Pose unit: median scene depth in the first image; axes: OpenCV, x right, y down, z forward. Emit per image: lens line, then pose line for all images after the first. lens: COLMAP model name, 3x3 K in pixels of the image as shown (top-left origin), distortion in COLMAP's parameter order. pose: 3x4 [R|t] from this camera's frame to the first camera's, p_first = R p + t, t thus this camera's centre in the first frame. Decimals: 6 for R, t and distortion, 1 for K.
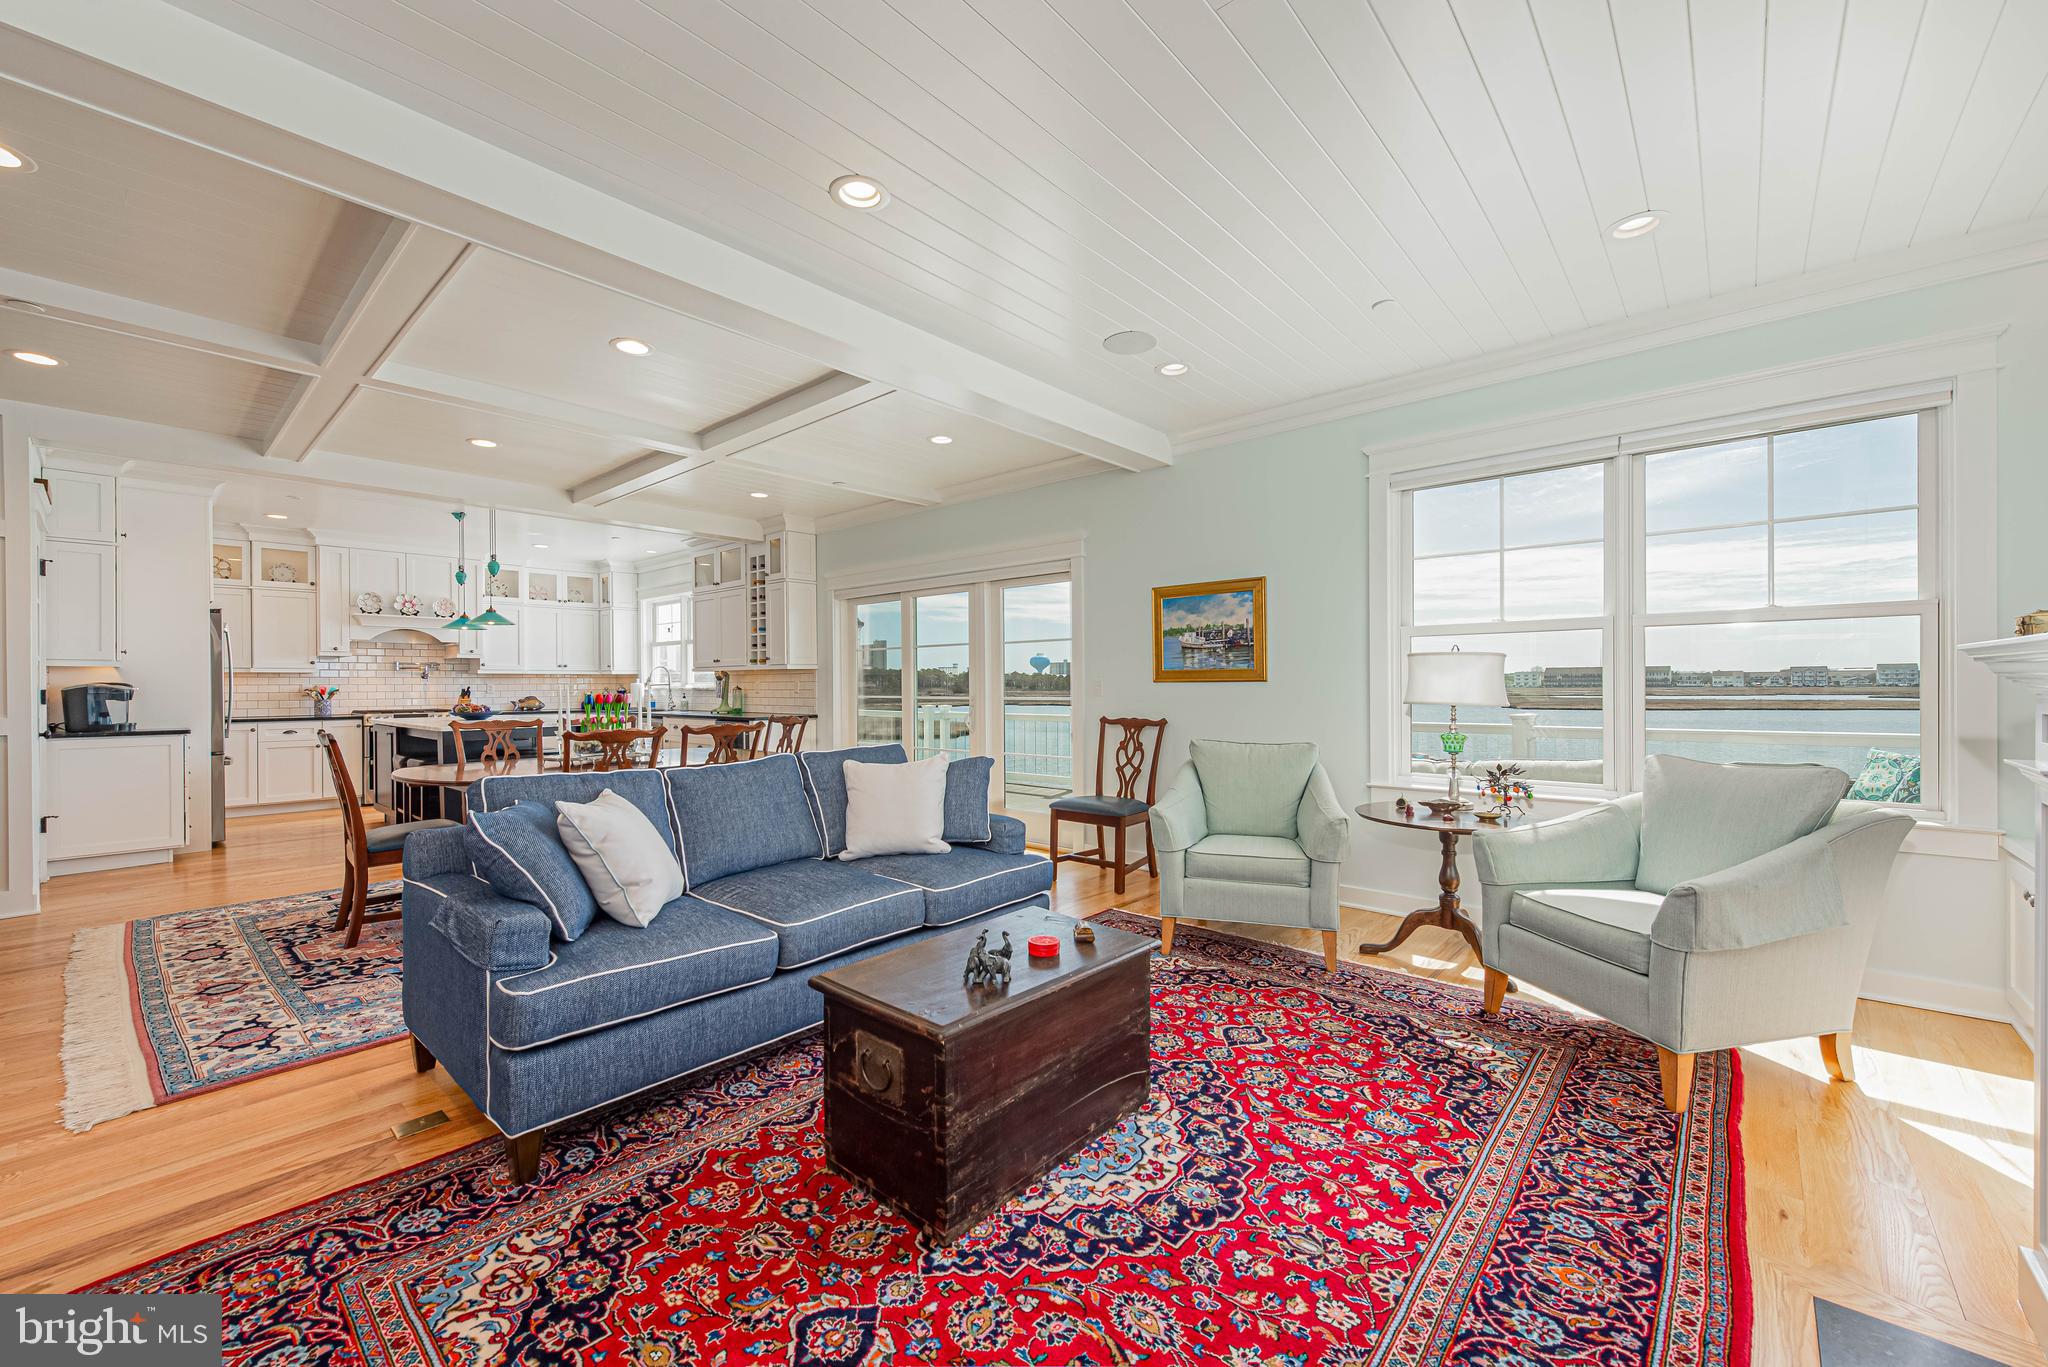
lens RADIAL K [[808.9, 0, 1029.0], [0, 808.9, 681.6], [0, 0, 1]] dist [0.010102, -0.002525]
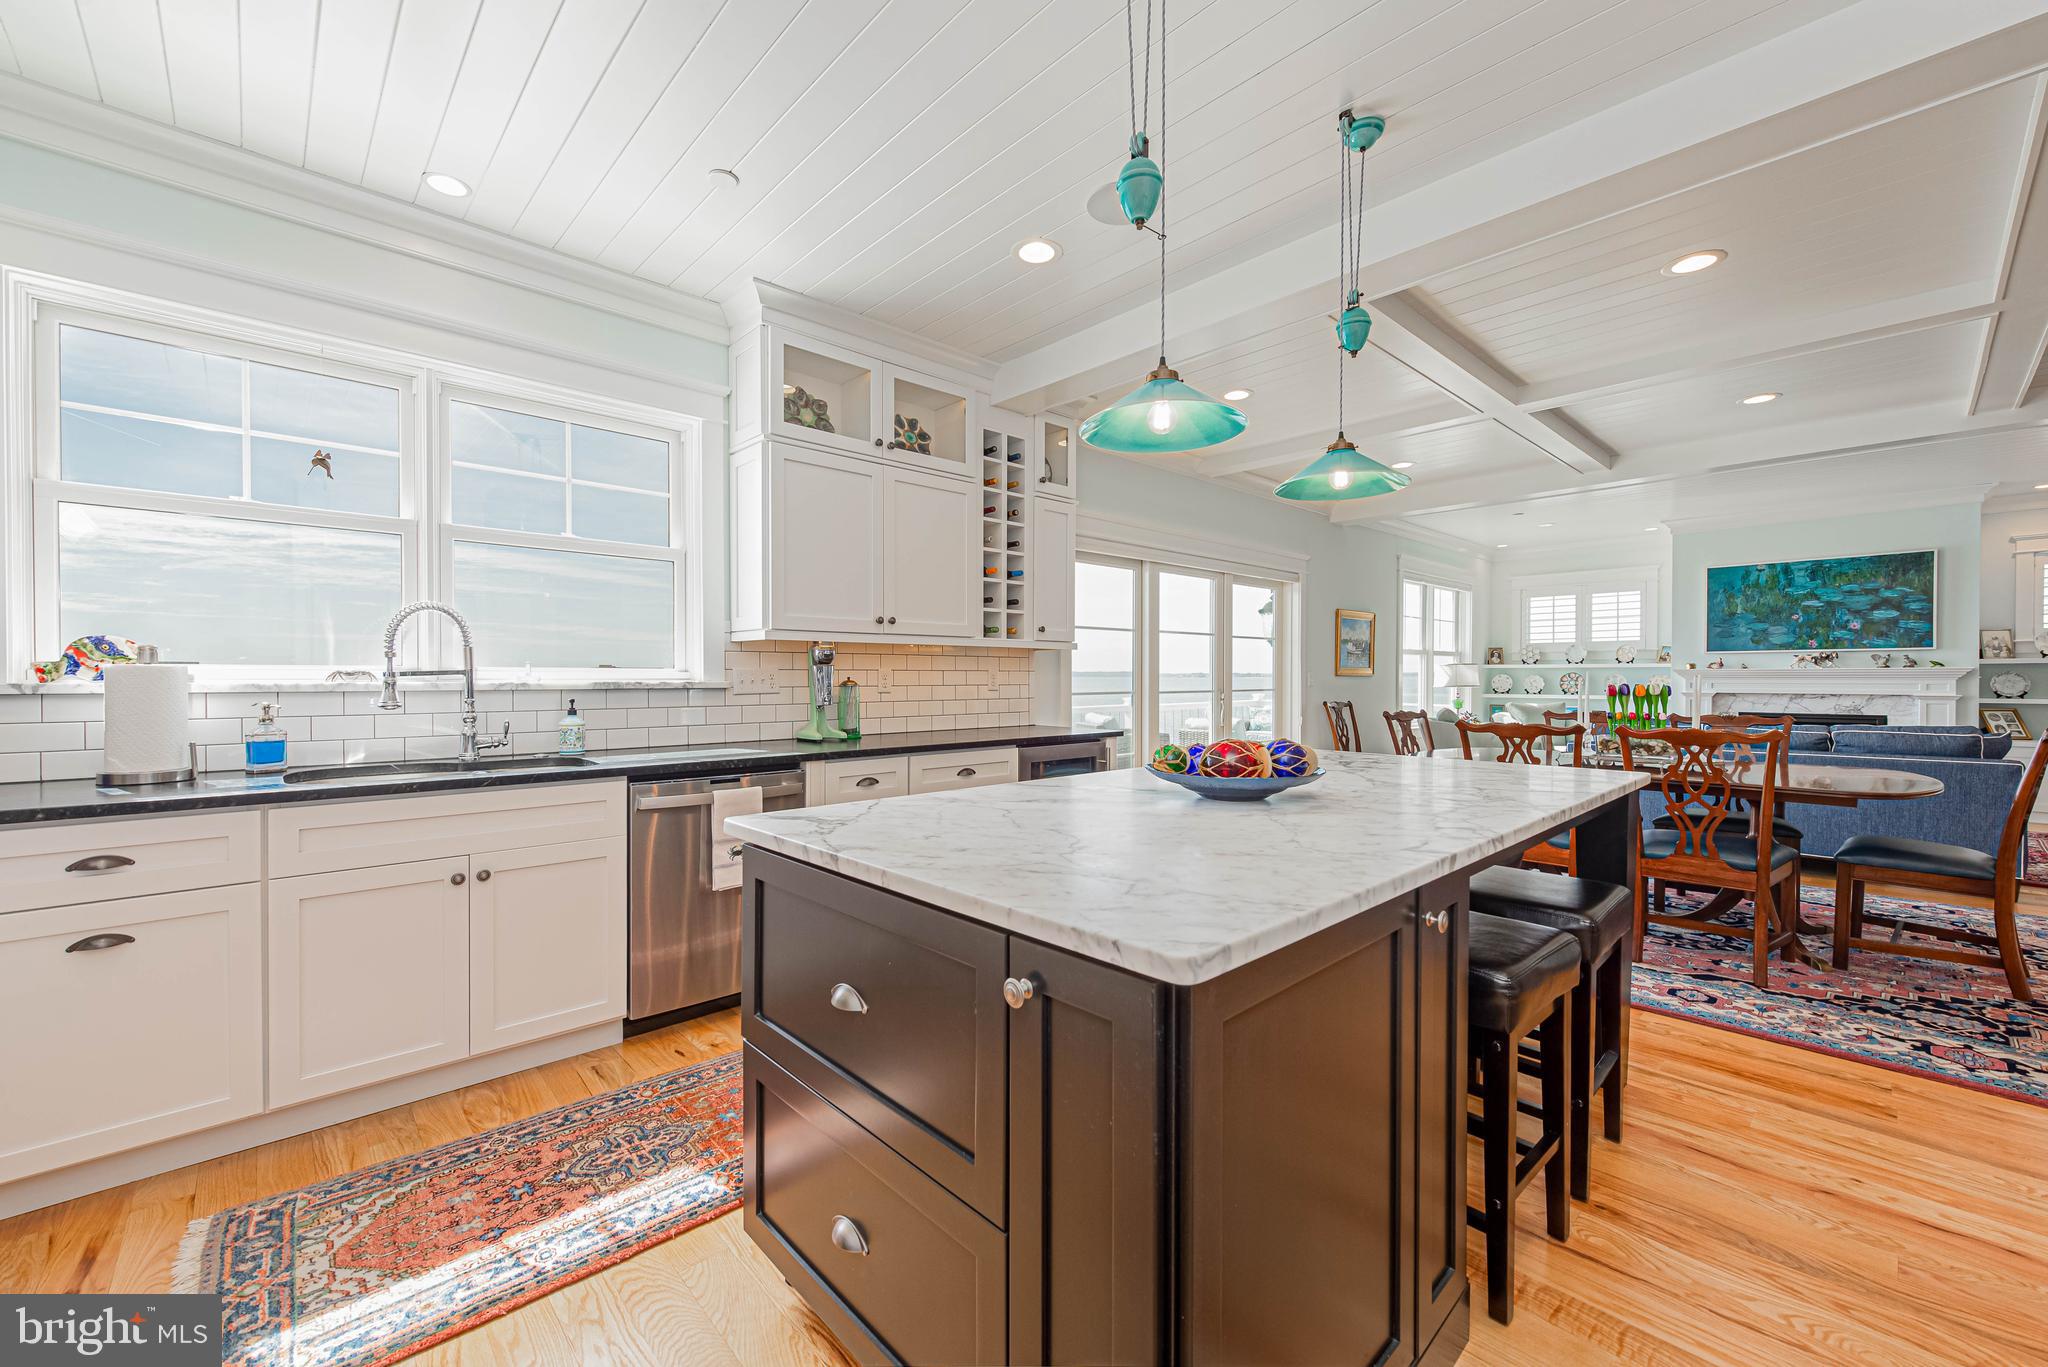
lens RADIAL K [[808.9, 0, 997.7], [0, 808.9, 668.5], [0, 0, 1]] dist [0.010102, -0.002525]
pose [[0.109040, 0.018613, 0.993863, -1.296168], [-0.000406, 0.999825, -0.018680, 0.013995], [-0.994037, 0.001634, 0.109029, 1.417764]]
